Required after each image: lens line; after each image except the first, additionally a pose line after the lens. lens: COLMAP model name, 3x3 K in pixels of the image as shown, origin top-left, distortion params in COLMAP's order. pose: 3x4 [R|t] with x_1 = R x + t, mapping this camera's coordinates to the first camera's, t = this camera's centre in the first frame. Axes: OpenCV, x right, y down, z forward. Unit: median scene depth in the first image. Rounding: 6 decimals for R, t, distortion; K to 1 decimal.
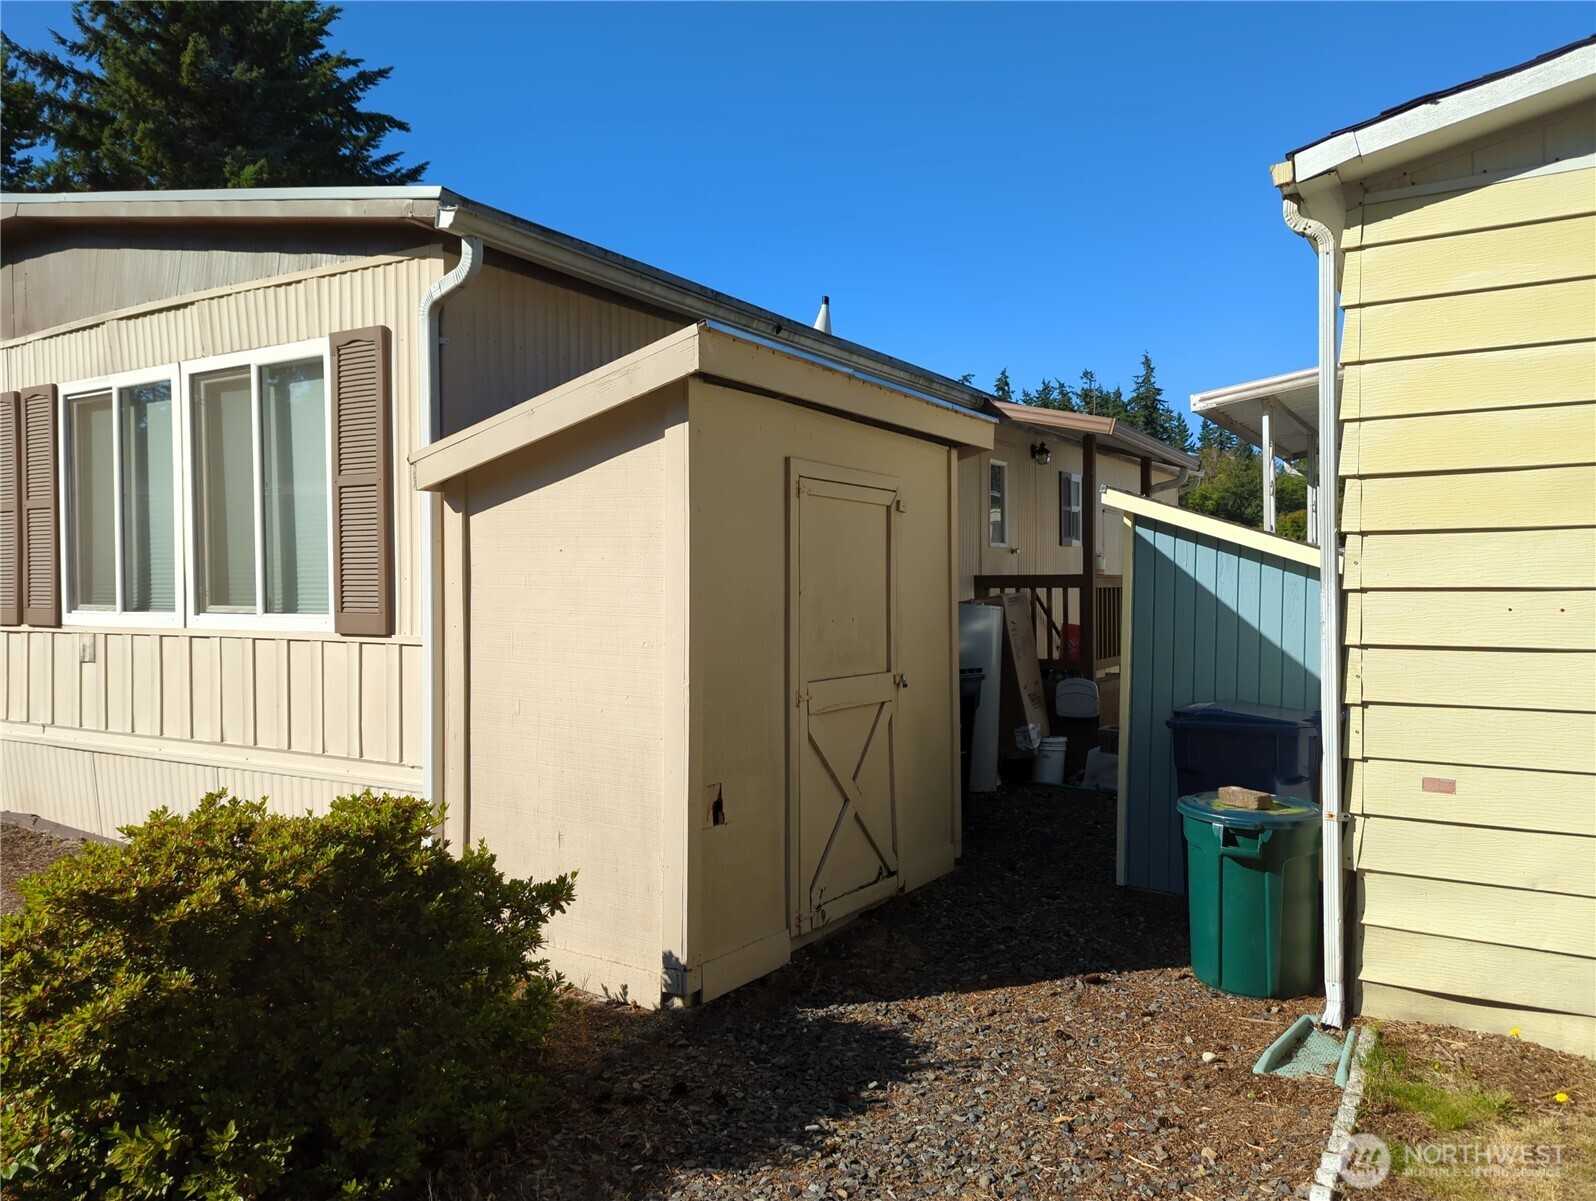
lens RADIAL K [[1178.6, 0, 798.0], [0, 1178.6, 600.5], [0, 0, 1]] dist [0.004925, -0.005879]
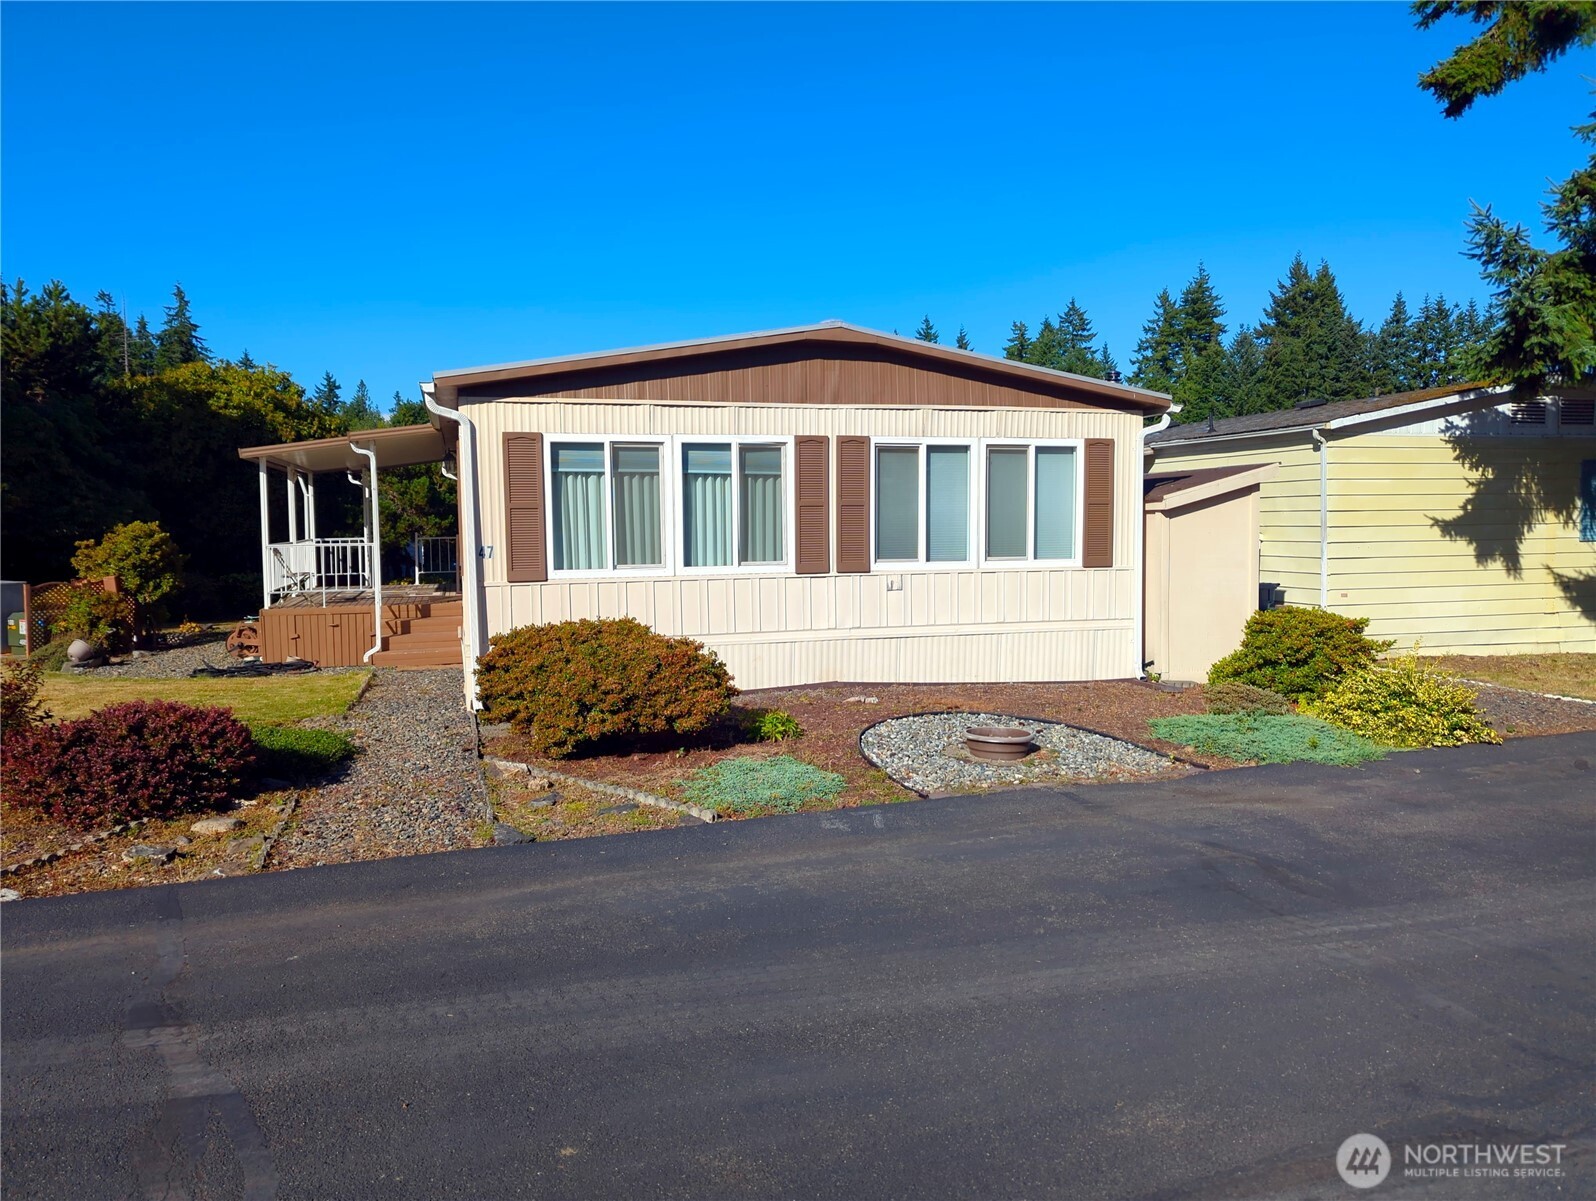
lens RADIAL K [[1165.2, 0, 798.0], [0, 1165.2, 600.5], [0, 0, 1]] dist [0.058306, -0.001294]
pose [[0.655397, -0.048988, 0.753694, -2.287885], [0.012965, 0.998477, 0.053624, -0.032867], [-0.755174, -0.025373, 0.655034, -0.091984]]
